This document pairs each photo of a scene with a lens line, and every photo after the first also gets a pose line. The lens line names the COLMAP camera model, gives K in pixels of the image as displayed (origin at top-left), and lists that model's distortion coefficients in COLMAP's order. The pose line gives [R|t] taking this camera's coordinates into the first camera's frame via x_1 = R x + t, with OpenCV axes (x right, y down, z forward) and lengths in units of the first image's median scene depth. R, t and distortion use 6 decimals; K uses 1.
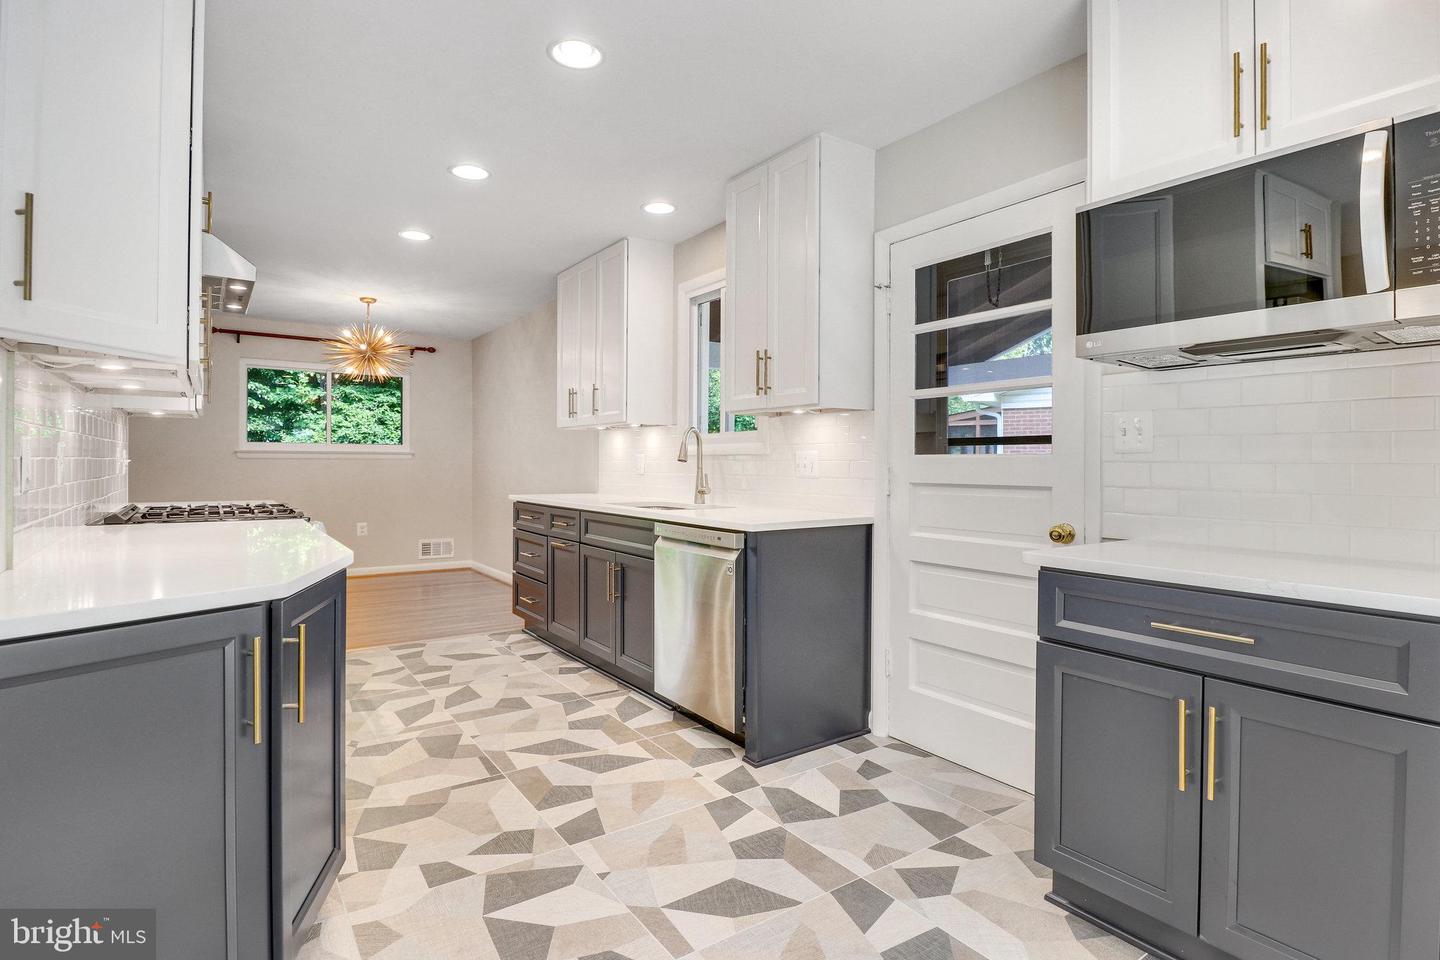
lens RADIAL K [[729.6, 0, 705.9], [0, 729.6, 465.6], [0, 0, 1]] dist [-0.003271, -0.001127]
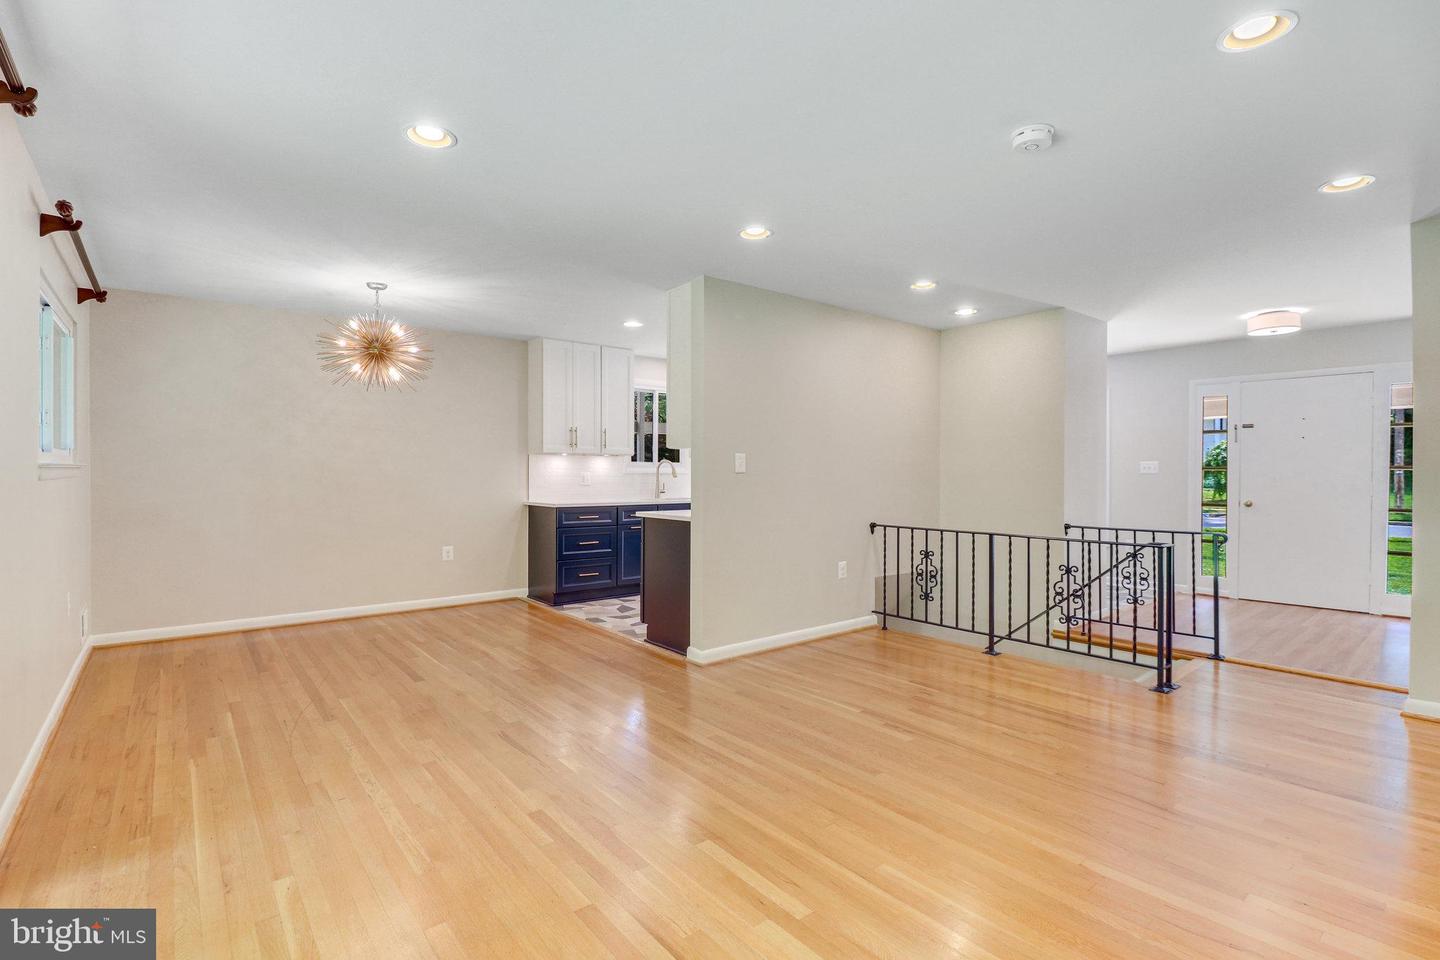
lens RADIAL K [[674.9, 0, 720.0], [0, 674.9, 480.0], [0, 0, 1]] dist [-0.002562, -0.013603]
pose [[-0.100073, -0.018520, 0.994808, -2.411120], [-0.001393, 0.999828, 0.018474, -0.039952], [-0.994979, 0.000463, -0.100082, 1.313708]]
